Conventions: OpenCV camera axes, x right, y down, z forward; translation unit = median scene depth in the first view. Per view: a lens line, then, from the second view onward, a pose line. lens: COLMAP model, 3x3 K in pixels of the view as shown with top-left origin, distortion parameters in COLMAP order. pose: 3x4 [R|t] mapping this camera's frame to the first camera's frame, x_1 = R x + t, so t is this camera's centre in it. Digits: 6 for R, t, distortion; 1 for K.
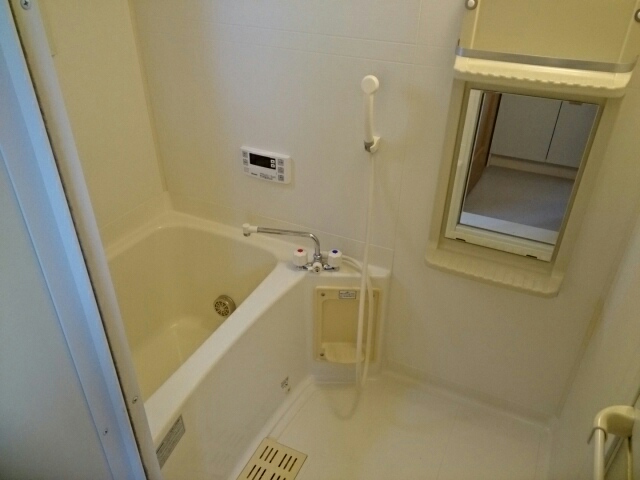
lens RADIAL K [[497.4, 0, 319.5], [0, 497.4, 239.3], [0, 0, 1]] dist [0.052899, 0.000609]
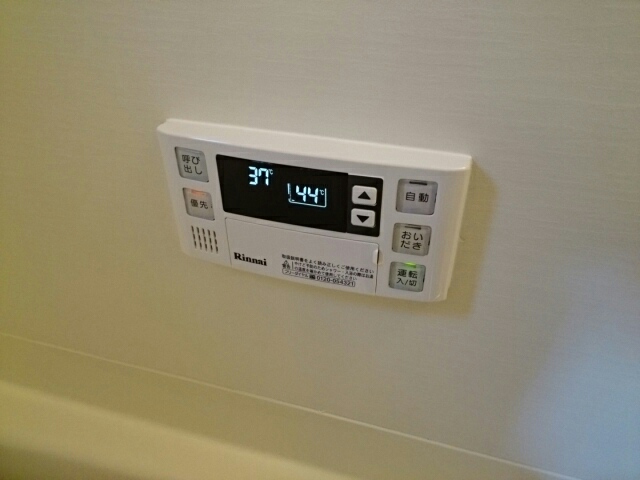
lens RADIAL K [[497.4, 0, 321.7], [0, 497.4, 241.5], [0, 0, 1]] dist [0.052899, 0.000609]
pose [[0.984924, -0.109803, 0.133673, -0.132471], [0.103636, 0.993241, 0.052277, -0.149538], [-0.138510, -0.037636, 0.989646, 0.825251]]
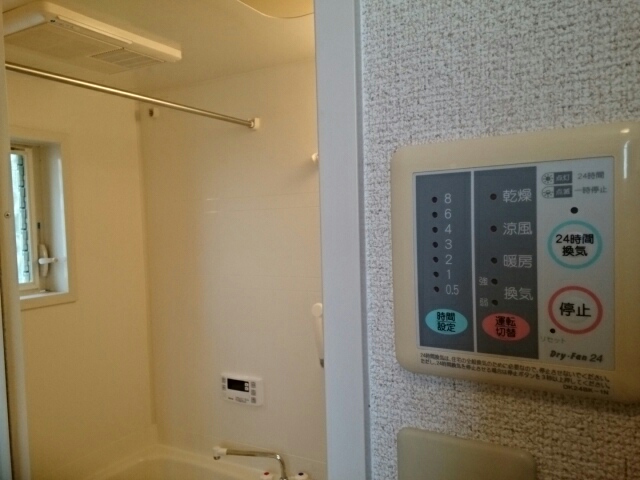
lens RADIAL K [[497.4, 0, 321.9], [0, 497.4, 239.5], [0, 0, 1]] dist [0.052899, 0.000609]
pose [[0.997466, -0.046374, -0.053954, 0.146460], [0.014185, 0.872771, -0.487924, 0.105722], [0.069716, 0.485923, 0.871217, -0.109187]]
